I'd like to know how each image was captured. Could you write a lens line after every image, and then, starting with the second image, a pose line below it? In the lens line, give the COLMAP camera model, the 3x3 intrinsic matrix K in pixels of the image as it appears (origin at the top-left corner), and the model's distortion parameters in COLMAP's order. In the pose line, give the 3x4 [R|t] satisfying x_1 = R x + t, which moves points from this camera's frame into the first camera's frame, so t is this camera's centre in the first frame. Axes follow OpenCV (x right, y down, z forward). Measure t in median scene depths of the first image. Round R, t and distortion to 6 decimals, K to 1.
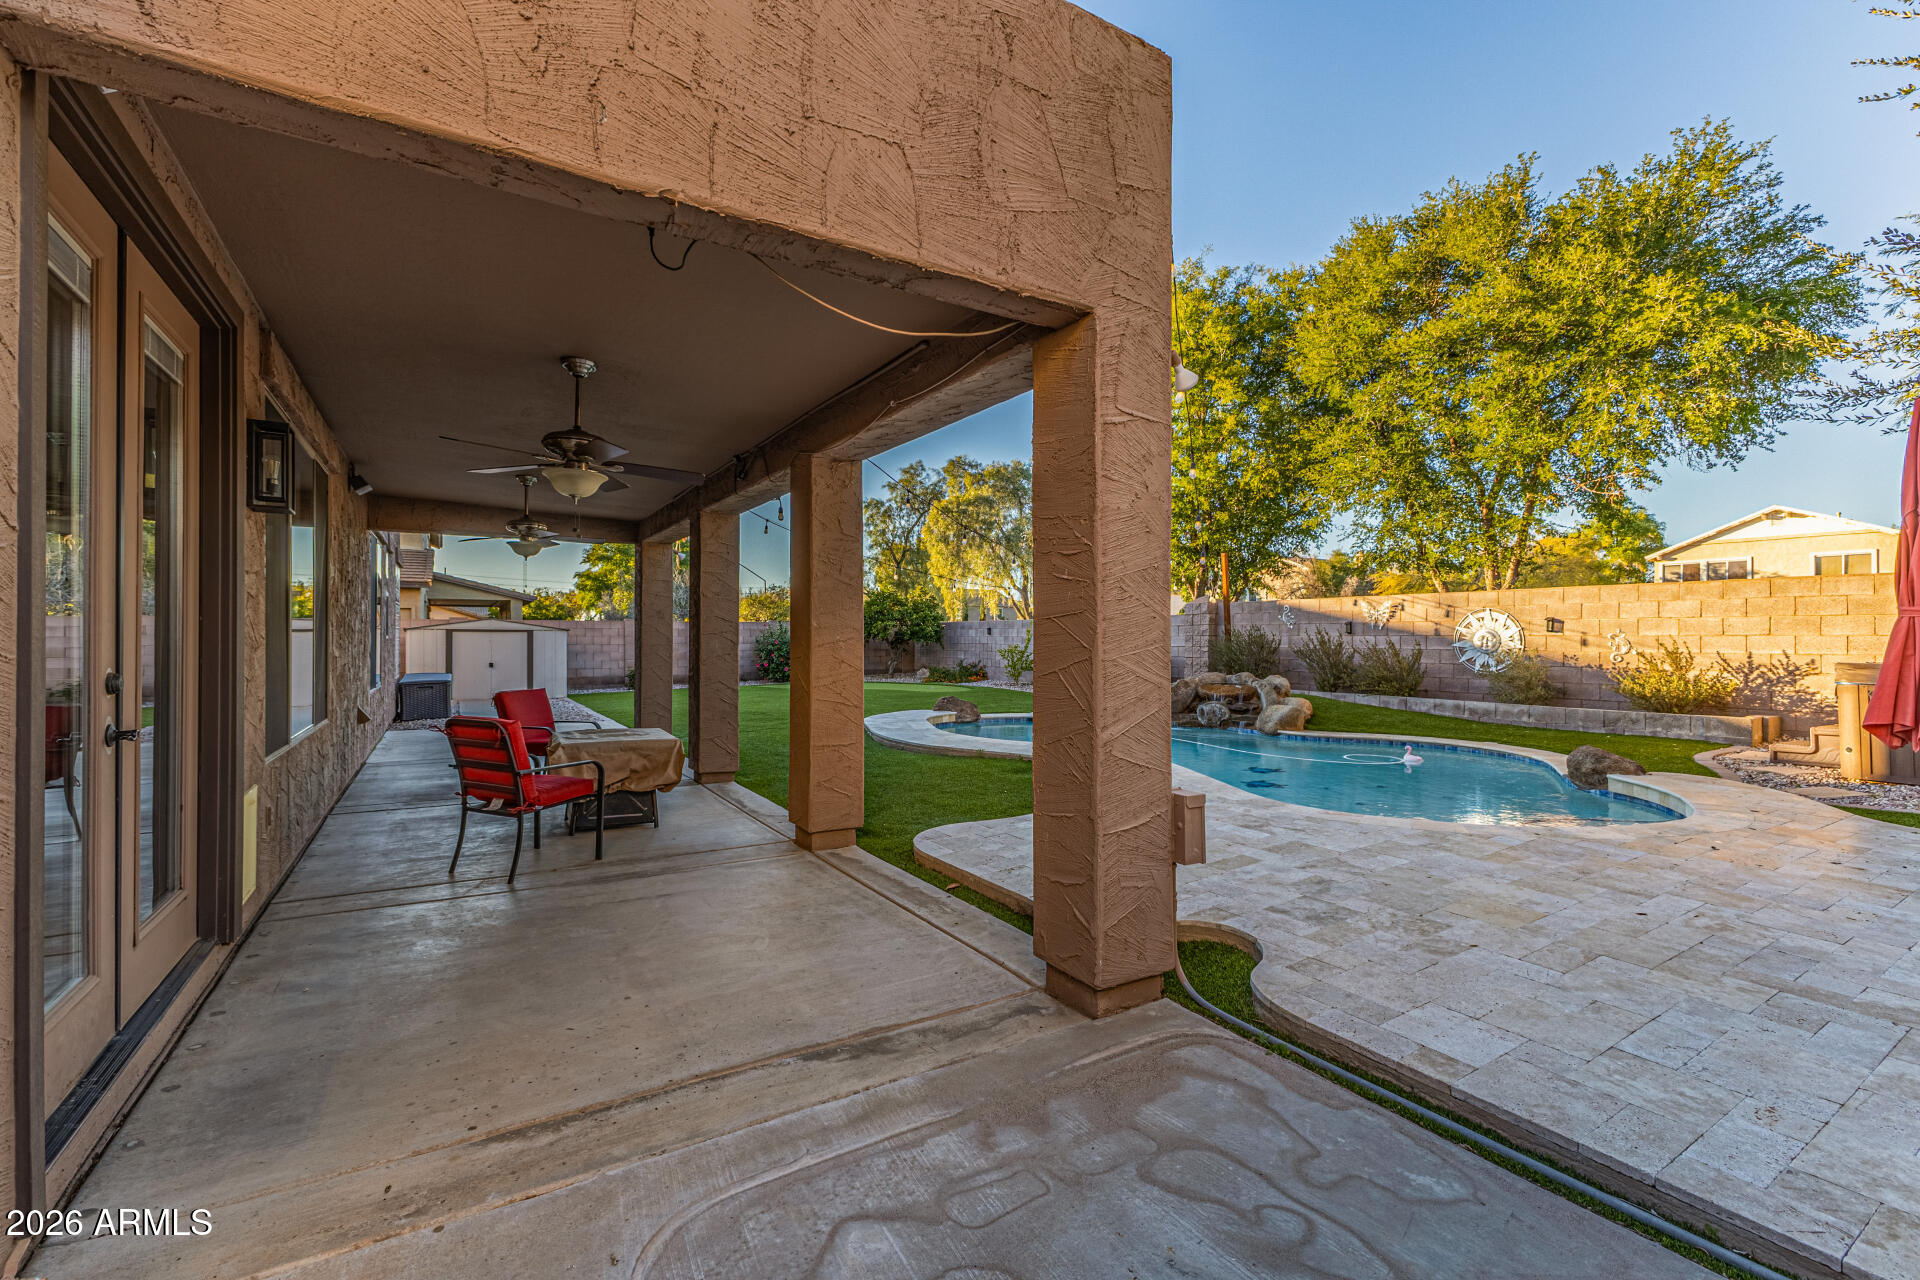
lens RADIAL K [[826.4, 0, 962.4], [0, 826.4, 632.6], [0, 0, 1]] dist [0.005713, -0.000038]
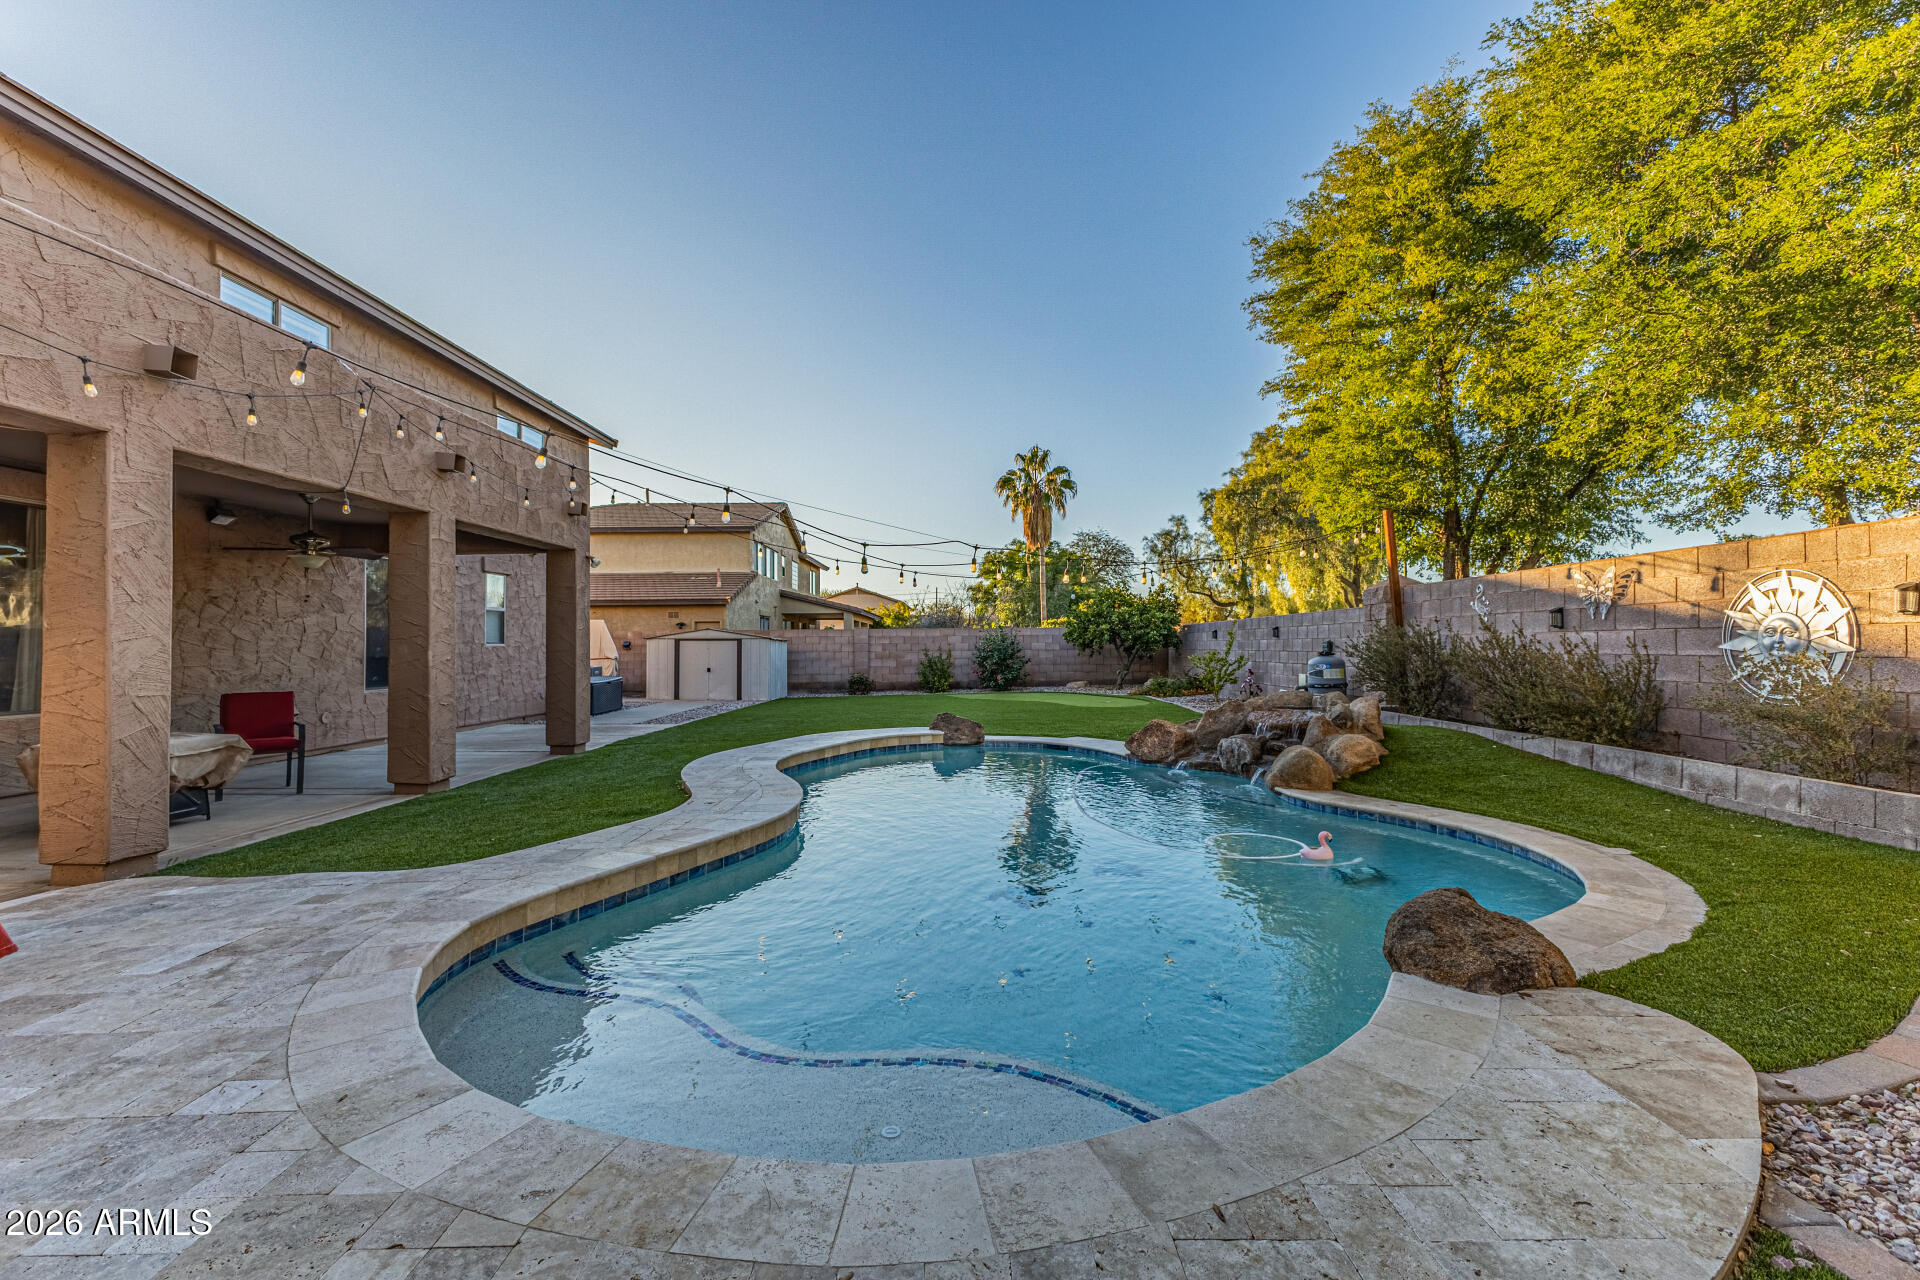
lens RADIAL K [[826.4, 0, 962.4], [0, 826.4, 632.6], [0, 0, 1]] dist [0.005713, -0.000038]
pose [[0.846197, -0.015611, -0.532641, 0.340266], [0.010564, 0.999866, -0.012522, 0.005858], [0.532765, 0.004970, 0.846249, 0.234947]]
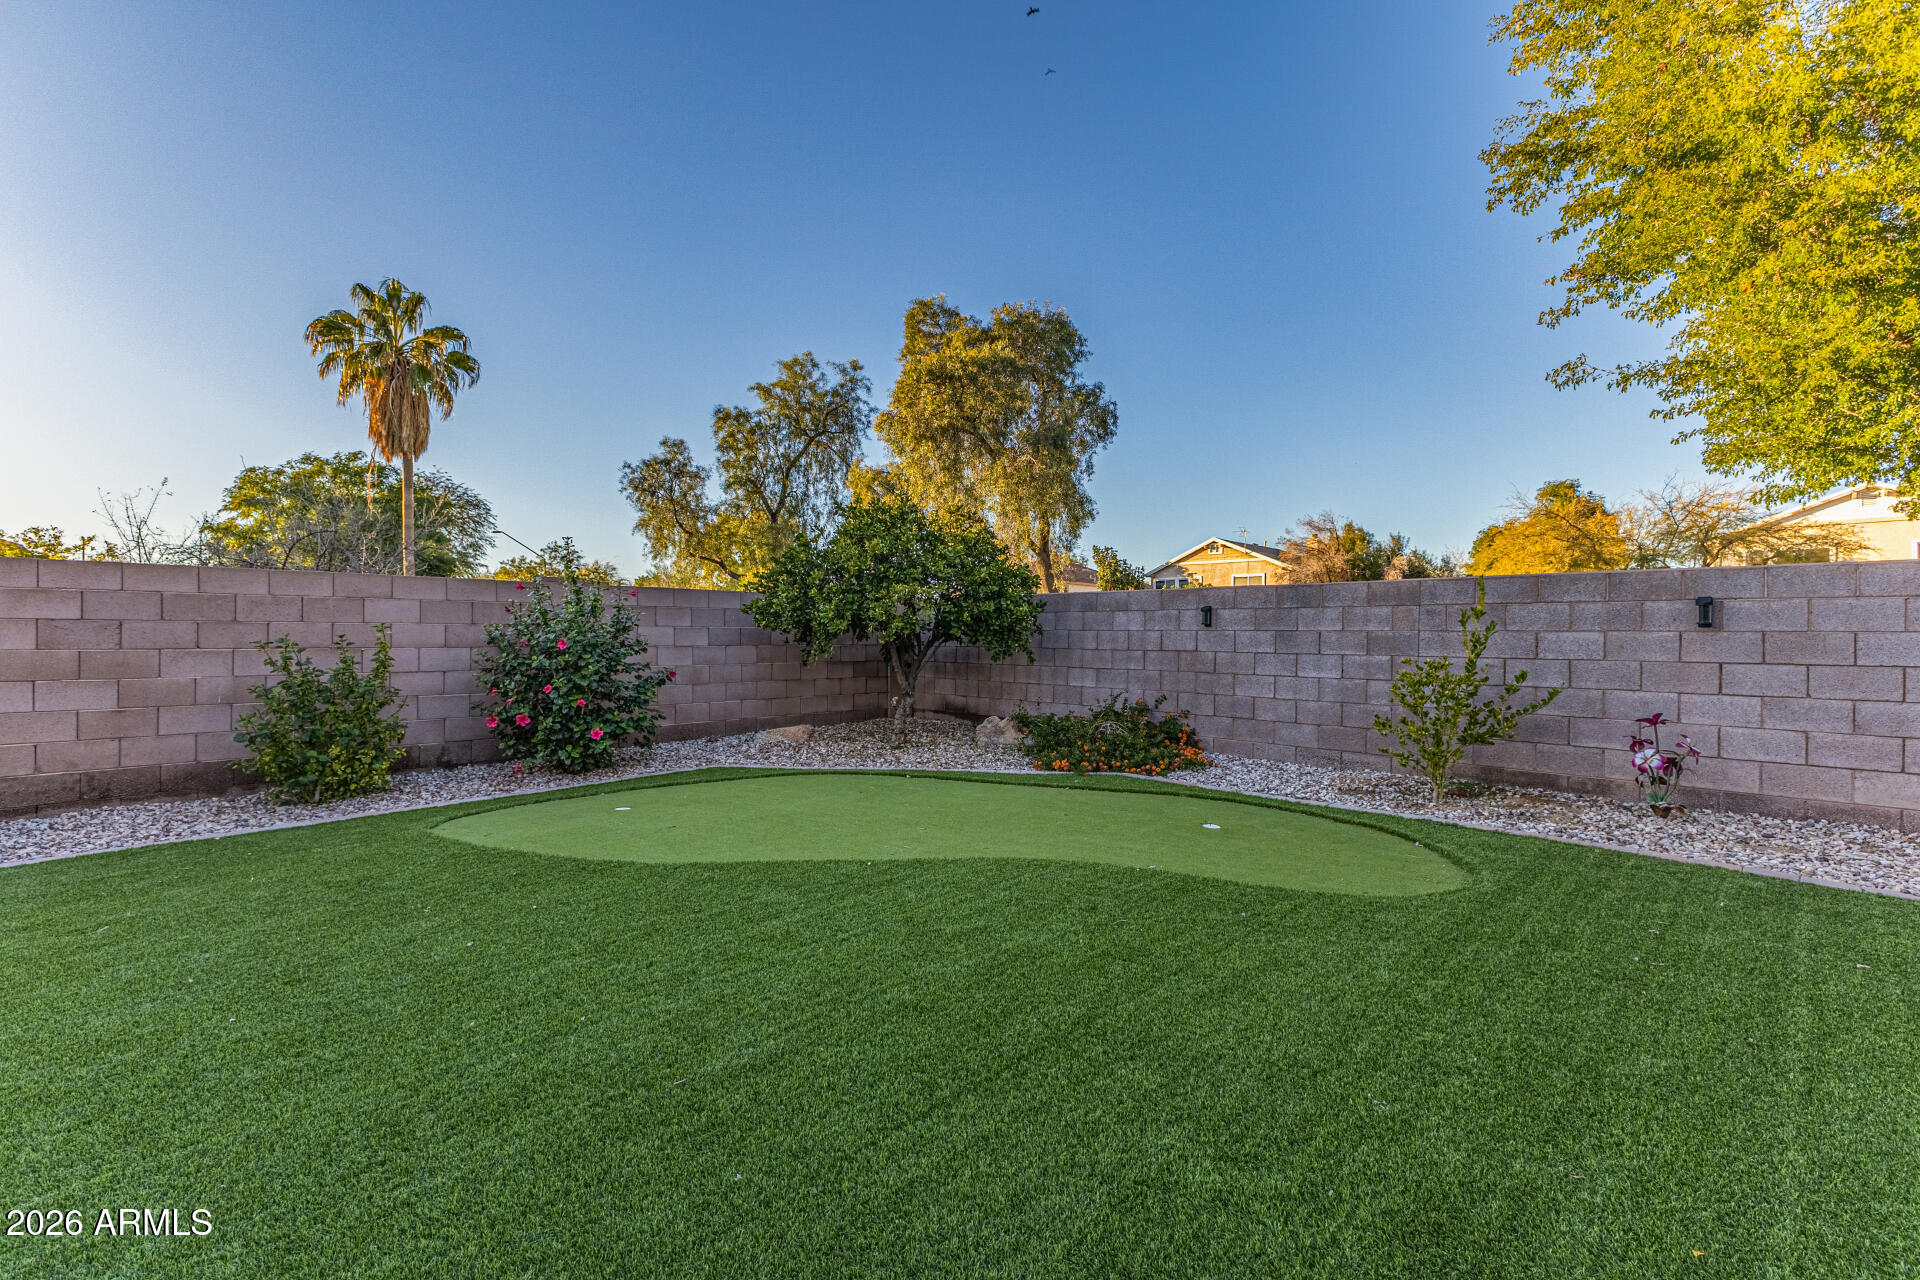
lens RADIAL K [[826.4, 0, 962.4], [0, 826.4, 632.6], [0, 0, 1]] dist [0.005713, -0.000038]
pose [[0.973568, 0.004855, 0.228344, -0.201505], [-0.005603, 0.999981, 0.002631, 0.007898], [-0.228327, -0.003841, 0.973577, 0.894262]]
